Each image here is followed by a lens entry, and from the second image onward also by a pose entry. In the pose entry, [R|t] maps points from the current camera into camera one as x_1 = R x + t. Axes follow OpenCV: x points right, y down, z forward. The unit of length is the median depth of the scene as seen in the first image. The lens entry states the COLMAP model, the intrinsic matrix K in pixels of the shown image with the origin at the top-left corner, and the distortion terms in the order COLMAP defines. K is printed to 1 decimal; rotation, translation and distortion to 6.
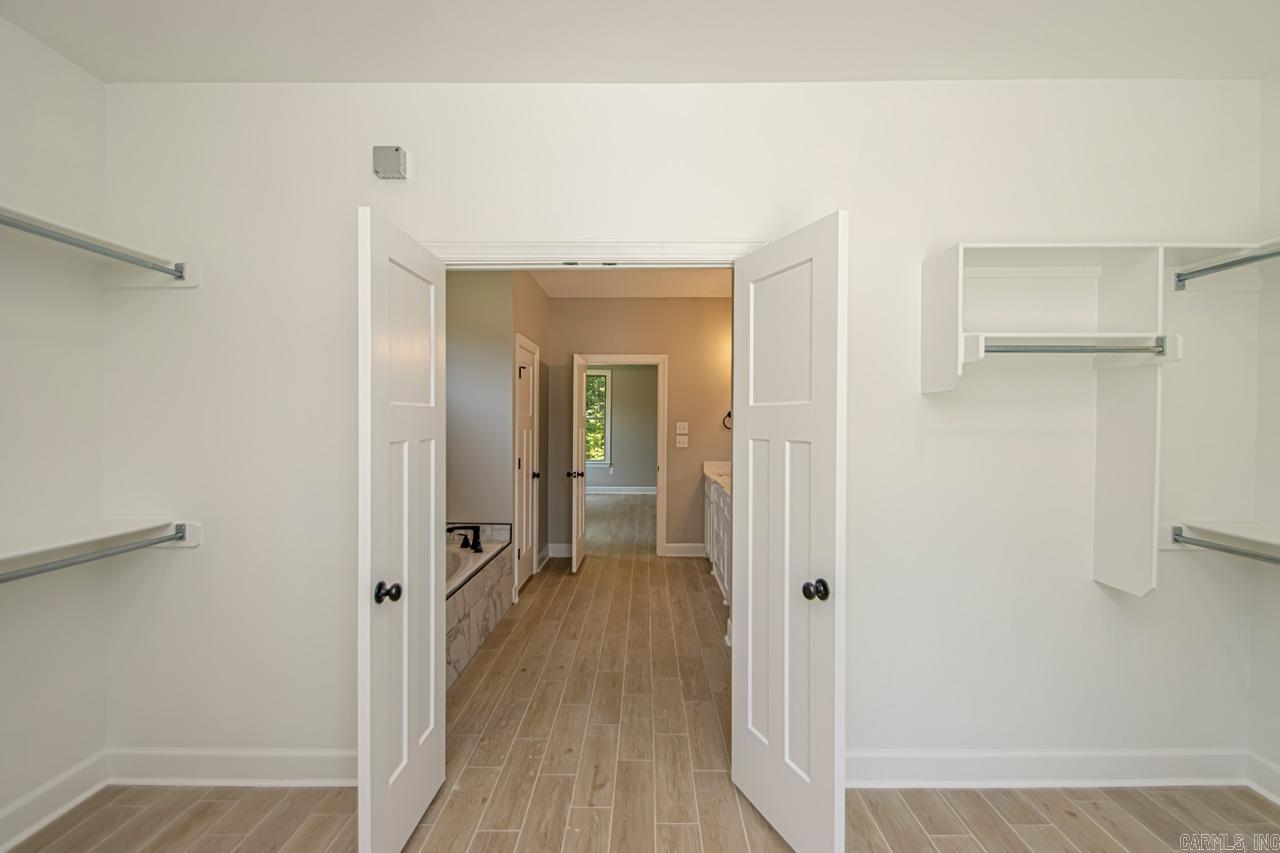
lens RADIAL K [[601.7, 0, 640.0], [0, 601.7, 426.5], [0, 0, 1]] dist [0.028424, -0.019219]
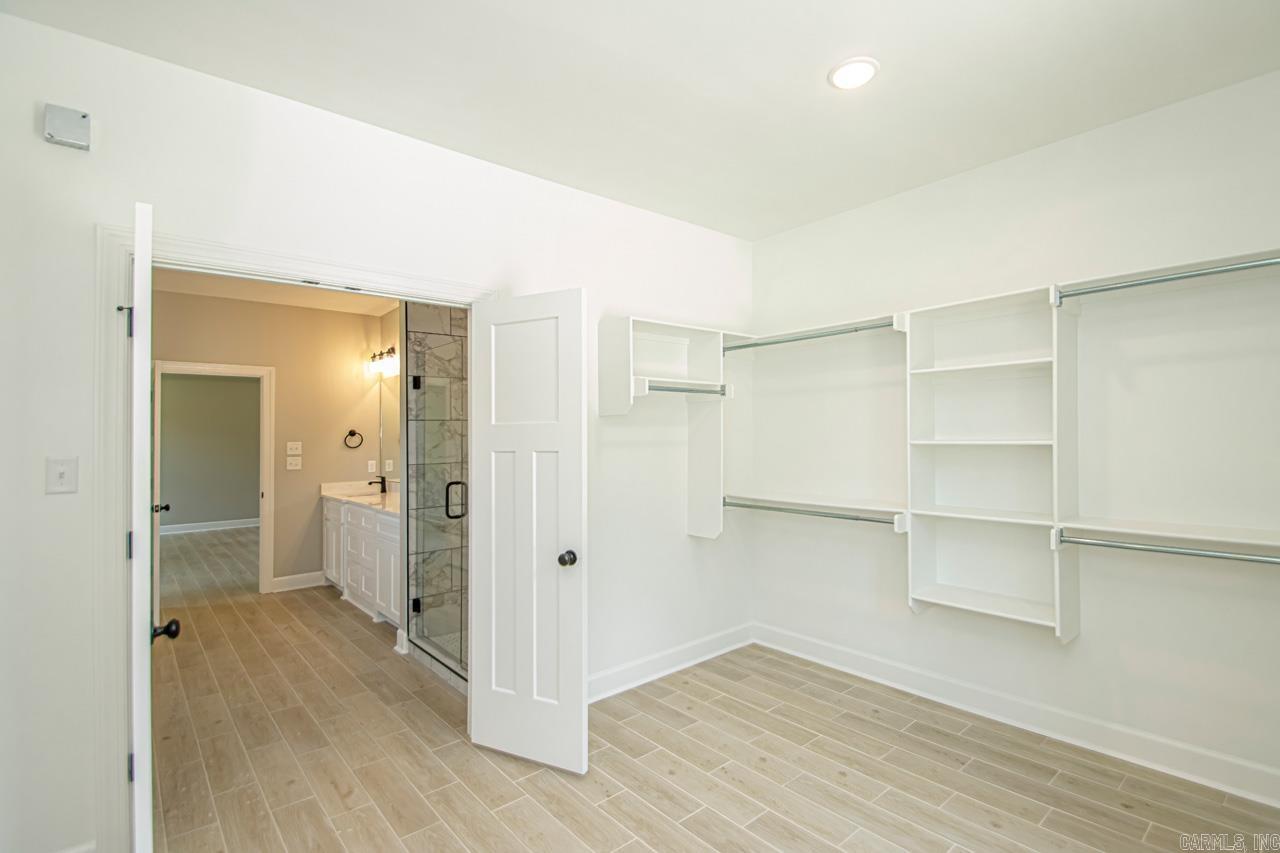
lens RADIAL K [[621.9, 0, 639.2], [0, 621.9, 434.9], [0, 0, 1]] dist [-0.001414, -0.001747]
pose [[0.751332, -0.009207, 0.659860, -0.392289], [0.020591, 0.999743, -0.009496, 0.004751], [-0.659603, 0.020722, 0.751329, -0.133303]]
